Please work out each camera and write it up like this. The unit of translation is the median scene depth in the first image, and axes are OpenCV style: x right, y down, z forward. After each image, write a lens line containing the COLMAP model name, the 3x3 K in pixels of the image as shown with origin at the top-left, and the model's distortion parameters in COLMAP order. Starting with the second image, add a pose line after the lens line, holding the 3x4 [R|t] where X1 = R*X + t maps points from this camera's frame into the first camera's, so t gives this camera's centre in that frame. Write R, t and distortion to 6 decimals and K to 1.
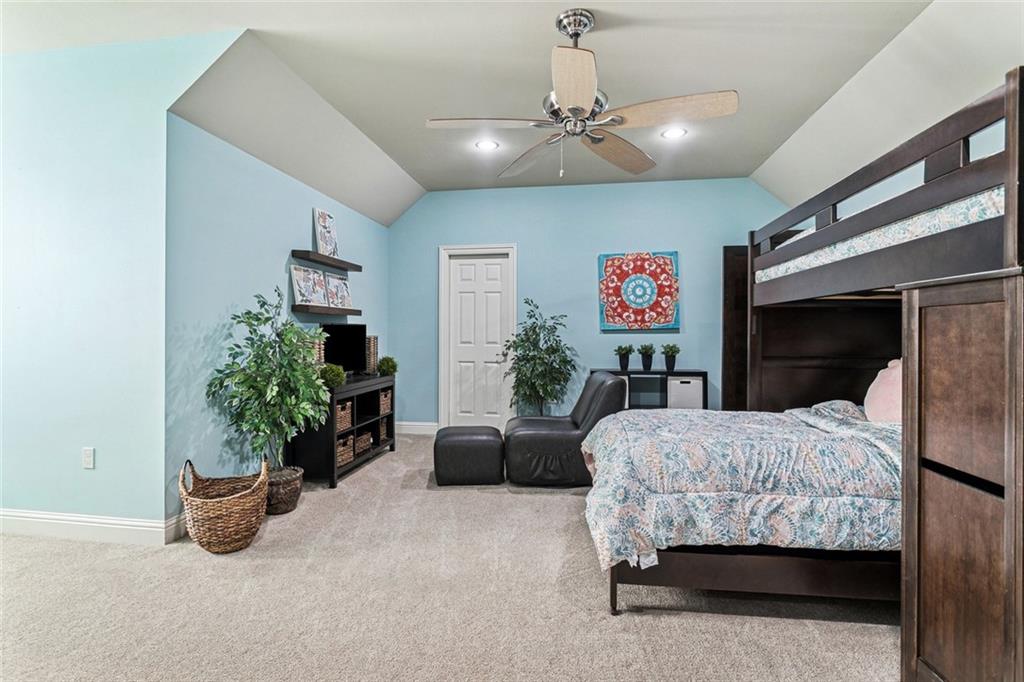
lens RADIAL K [[554.7, 0, 509.5], [0, 554.7, 337.5], [0, 0, 1]] dist [-0.001156, -0.000030]
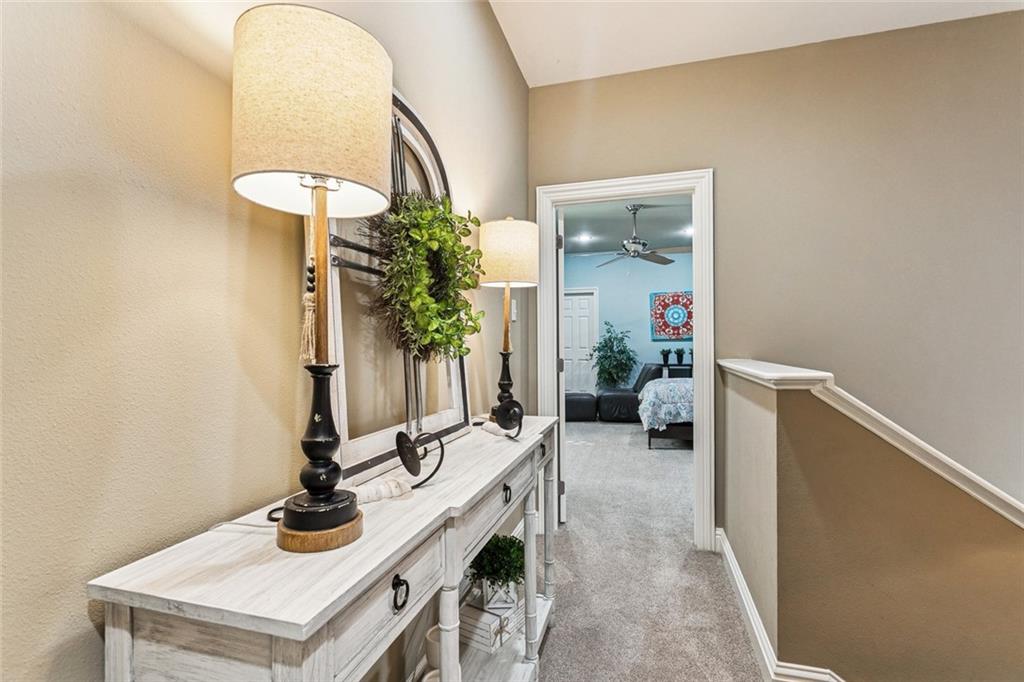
lens RADIAL K [[489.6, 0, 514.0], [0, 489.6, 350.3], [0, 0, 1]] dist [-0.003037, 0.001428]
pose [[0.991688, -0.004442, -0.128592, -0.053384], [0.006127, 0.999900, 0.012714, -0.003170], [0.128523, -0.013396, 0.991616, -0.492313]]
